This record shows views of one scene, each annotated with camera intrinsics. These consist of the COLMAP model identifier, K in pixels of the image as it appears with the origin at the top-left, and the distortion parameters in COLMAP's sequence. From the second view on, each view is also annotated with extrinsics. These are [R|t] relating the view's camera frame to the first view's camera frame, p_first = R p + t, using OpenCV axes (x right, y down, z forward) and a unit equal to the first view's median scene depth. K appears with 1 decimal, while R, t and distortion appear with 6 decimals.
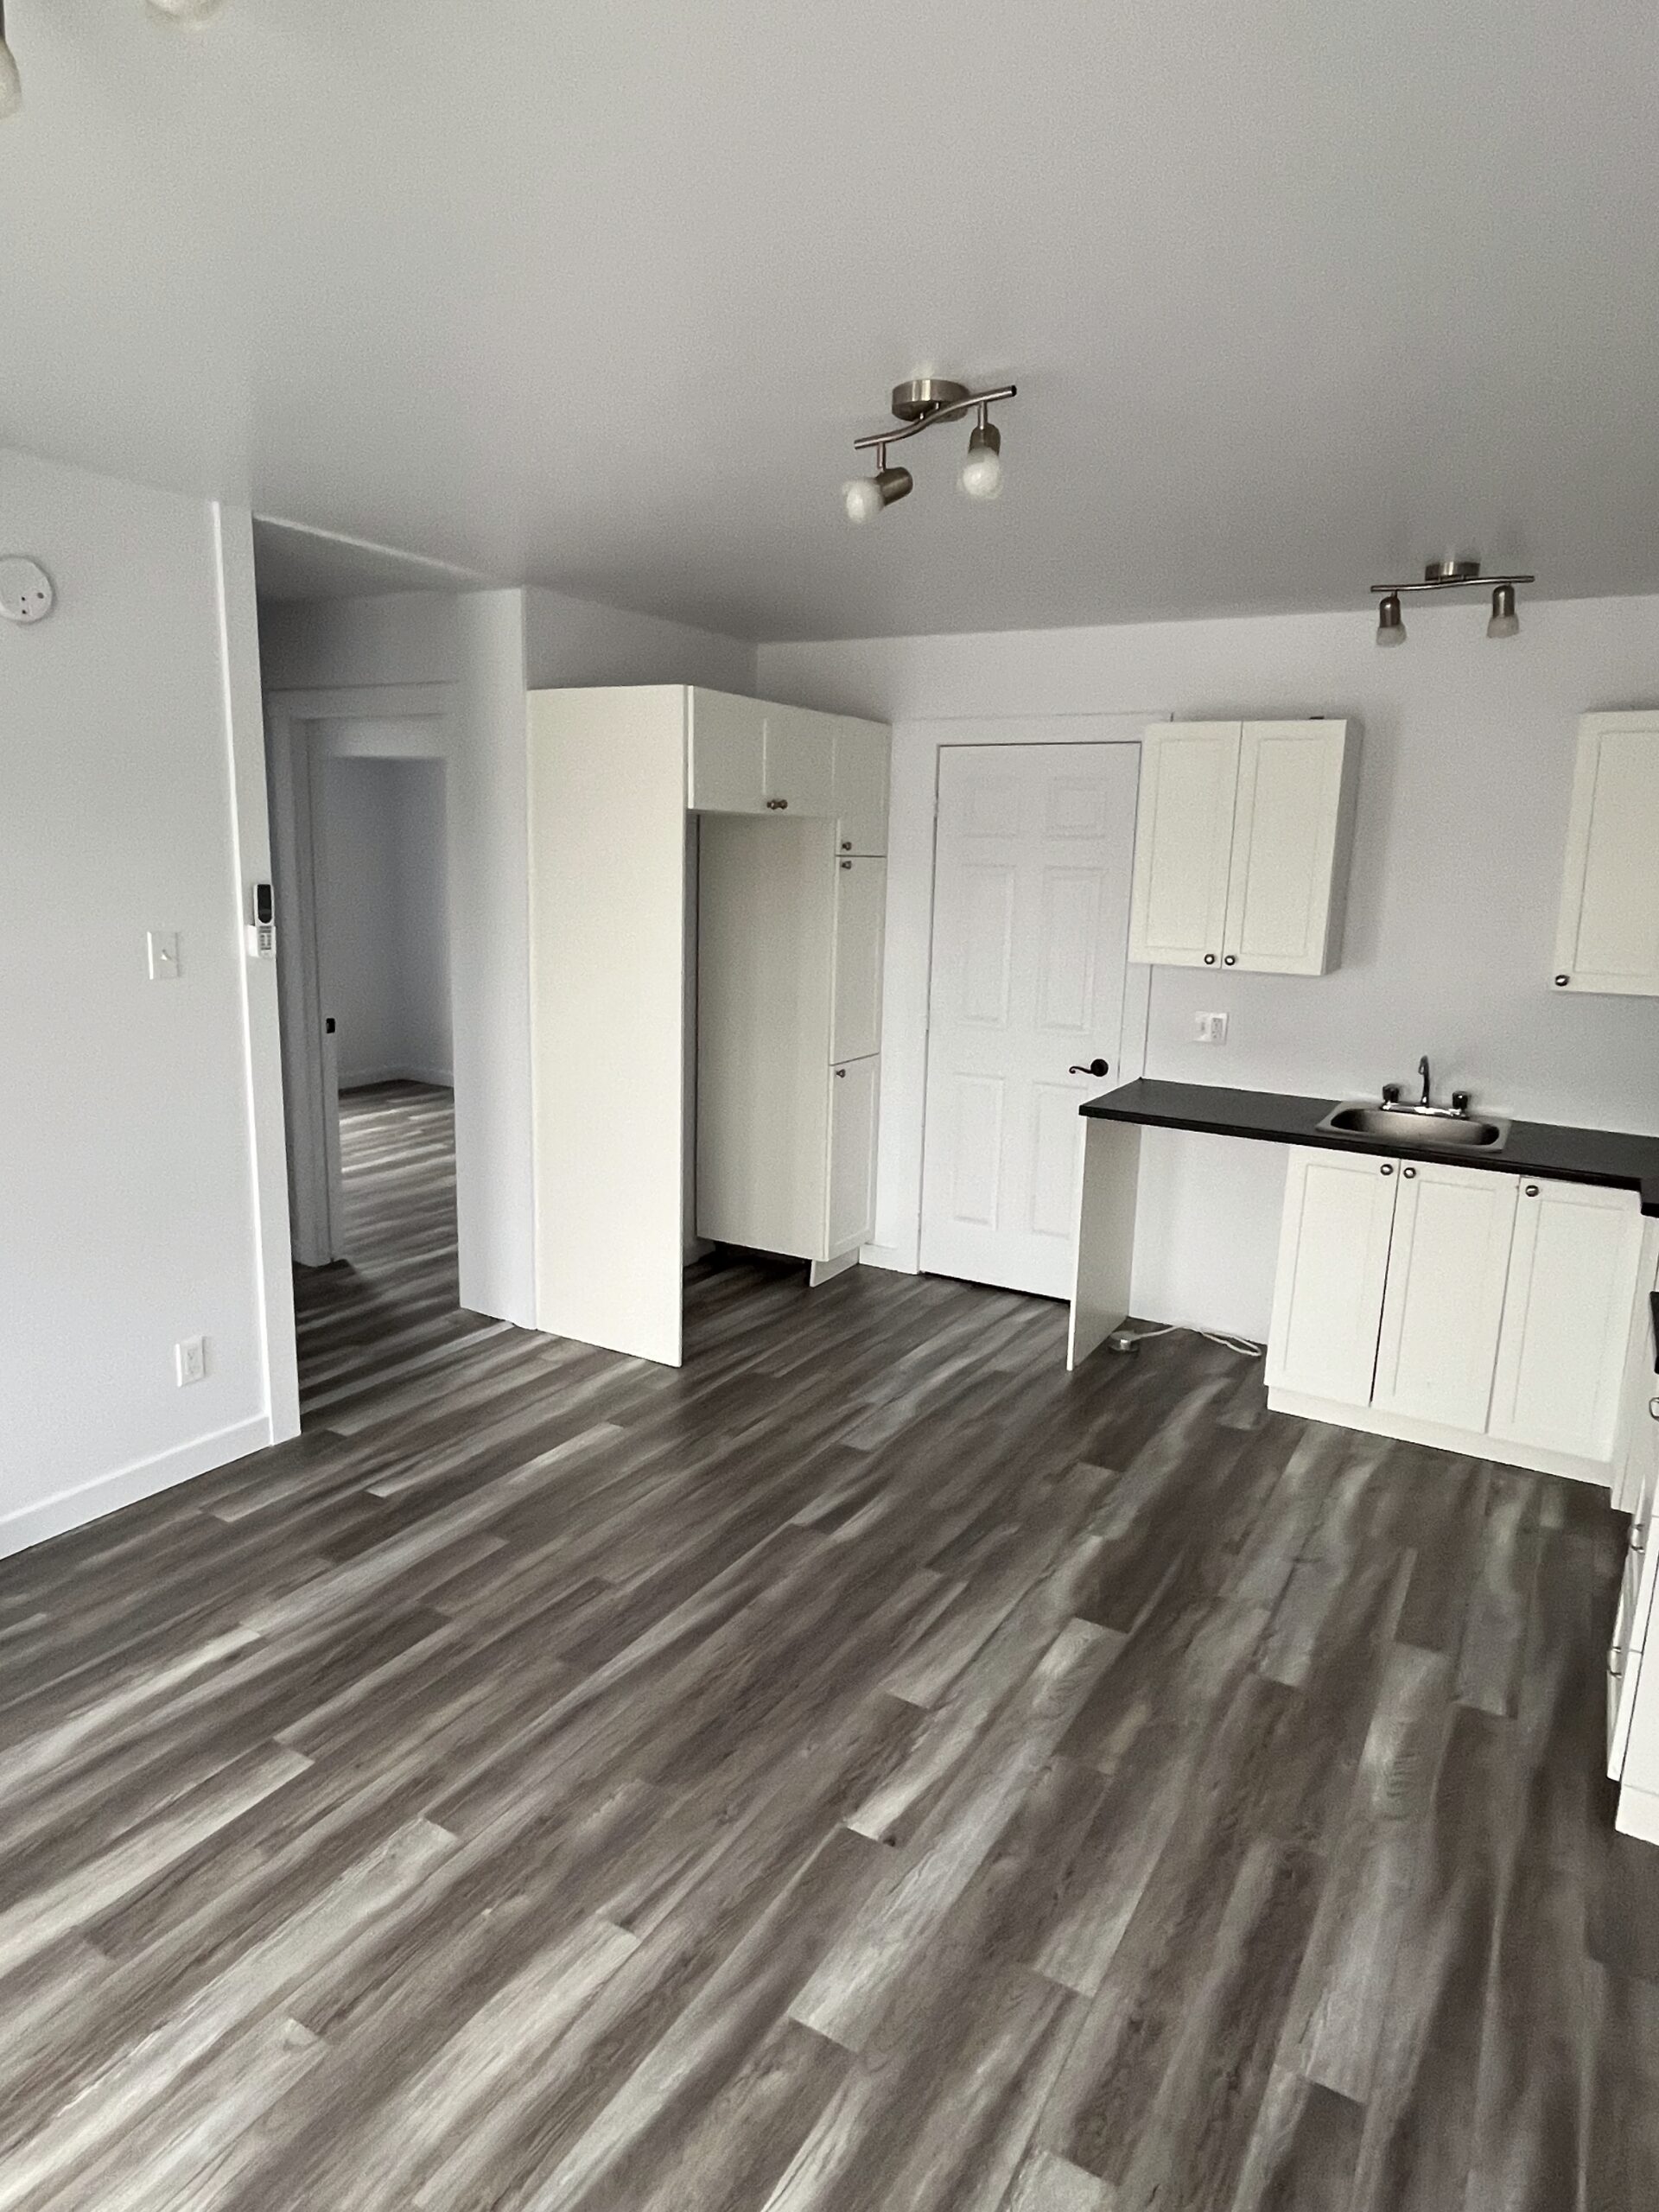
lens RADIAL K [[1308.1, 0, 832.4], [0, 1308.1, 1125.9], [0, 0, 1]] dist [-0.005187, -0.001265]
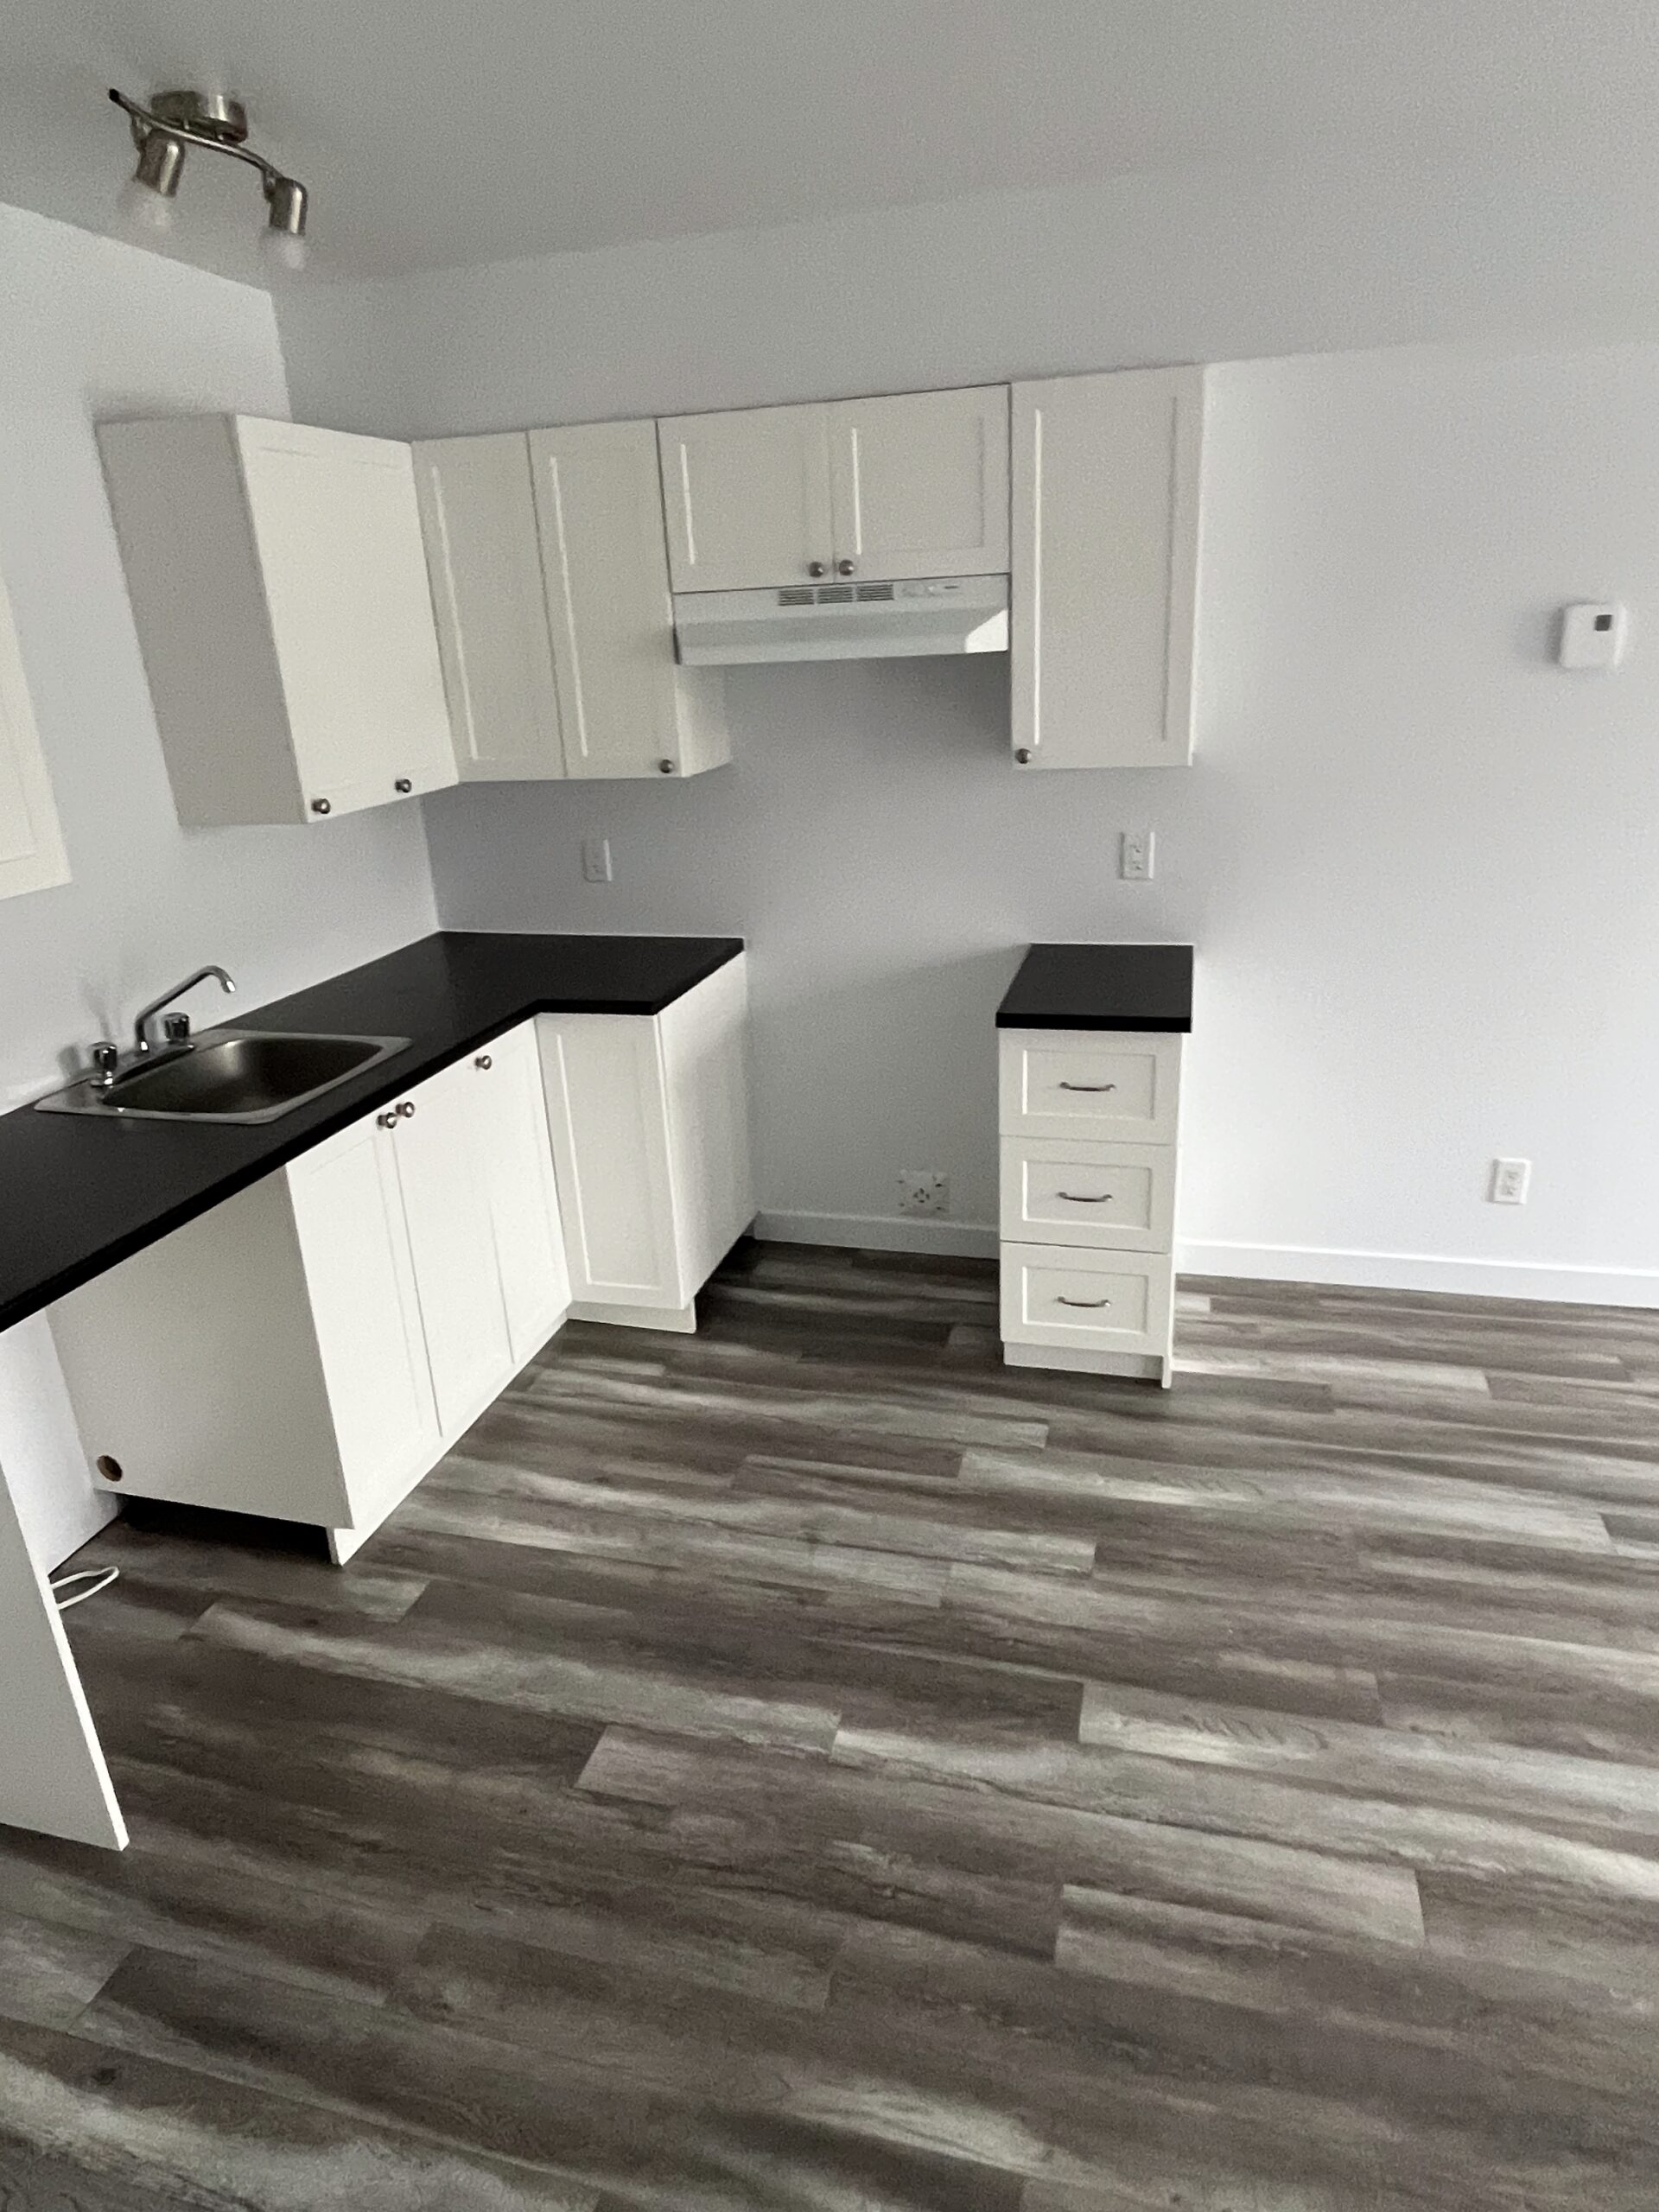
lens RADIAL K [[1308.1, 0, 838.9], [0, 1308.1, 1100.8], [0, 0, 1]] dist [-0.005187, -0.001265]
pose [[-0.260581, -0.339950, 0.903621, -0.327035], [0.241755, 0.883162, 0.401969, -0.262183], [-0.934694, 0.323200, -0.147951, 1.228759]]
